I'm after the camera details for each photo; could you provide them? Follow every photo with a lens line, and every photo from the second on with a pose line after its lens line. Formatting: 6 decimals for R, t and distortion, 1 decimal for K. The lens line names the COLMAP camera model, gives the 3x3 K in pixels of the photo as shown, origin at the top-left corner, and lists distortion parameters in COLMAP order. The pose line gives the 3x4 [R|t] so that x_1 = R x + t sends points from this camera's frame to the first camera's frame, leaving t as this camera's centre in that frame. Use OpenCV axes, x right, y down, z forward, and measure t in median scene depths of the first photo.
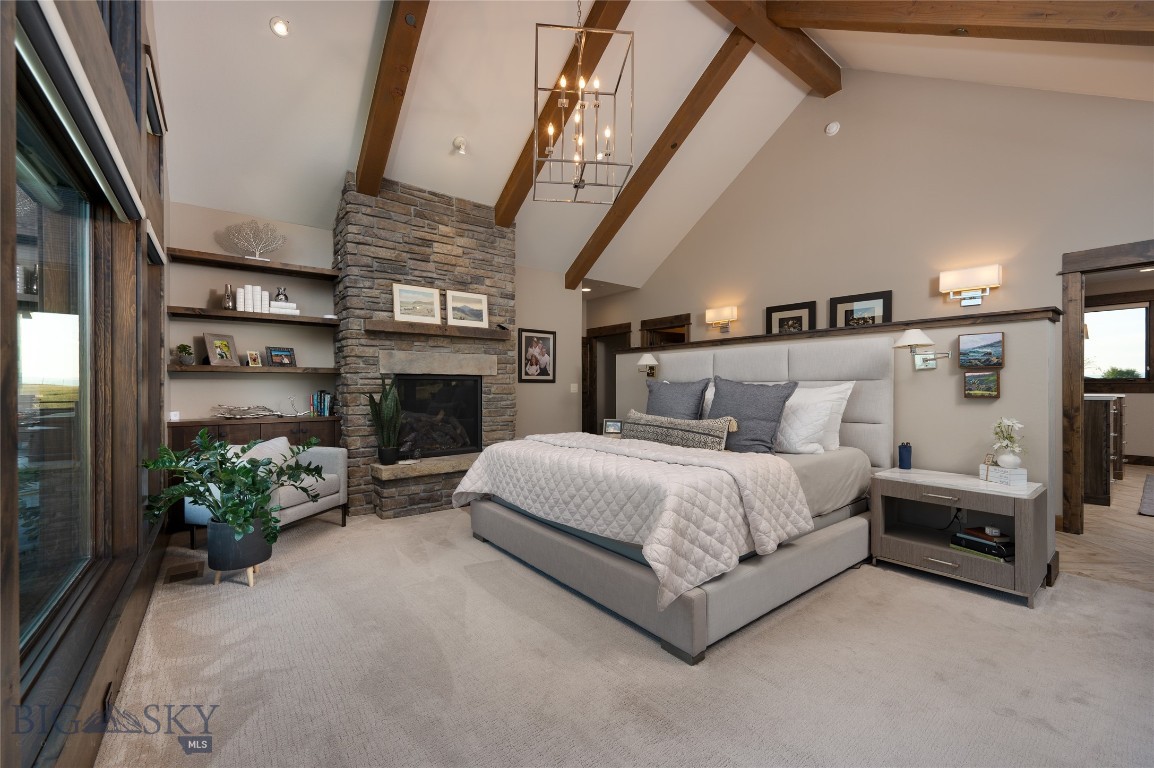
lens RADIAL K [[464.1, 0, 575.7], [0, 464.1, 383.9], [0, 0, 1]] dist [-0.000787, 0.000306]
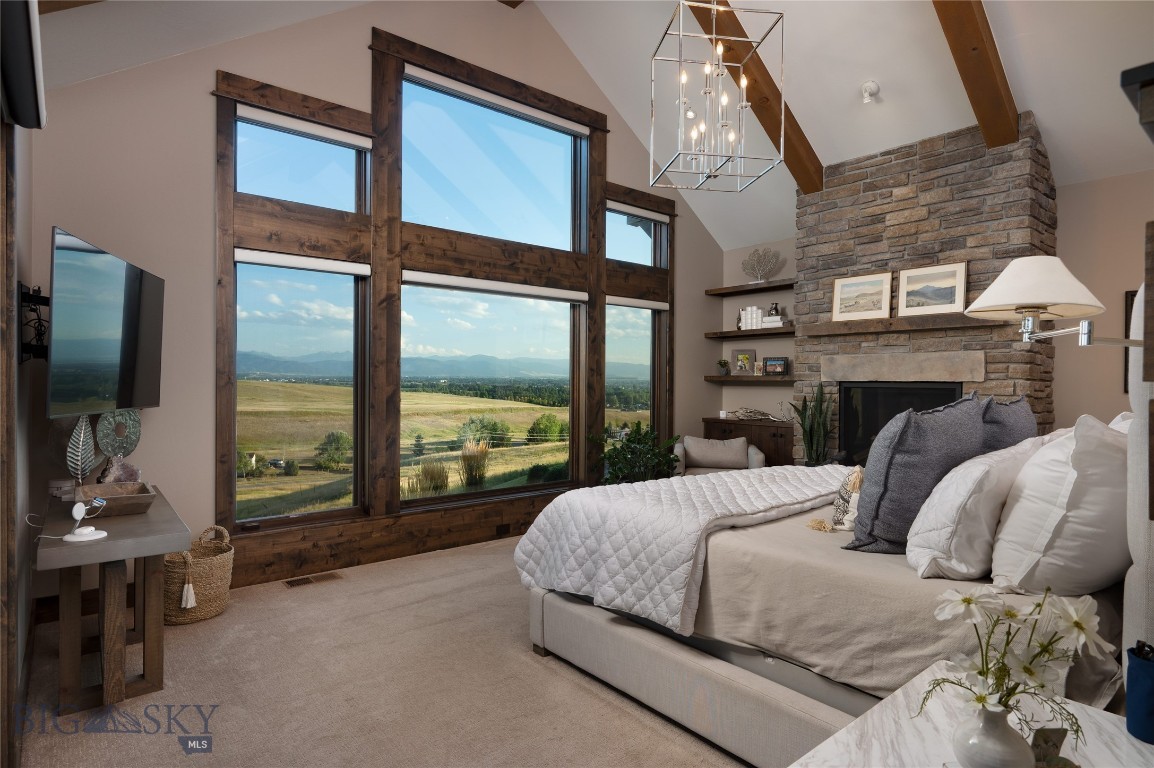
lens RADIAL K [[609.8, 0, 575.0], [0, 609.8, 383.0], [0, 0, 1]] dist [0.001394, -0.000874]
pose [[0.031101, 0.001135, -0.999516, 0.721472], [-0.006237, 0.999980, 0.000941, -0.015400], [0.999497, 0.006205, 0.031107, 0.441808]]
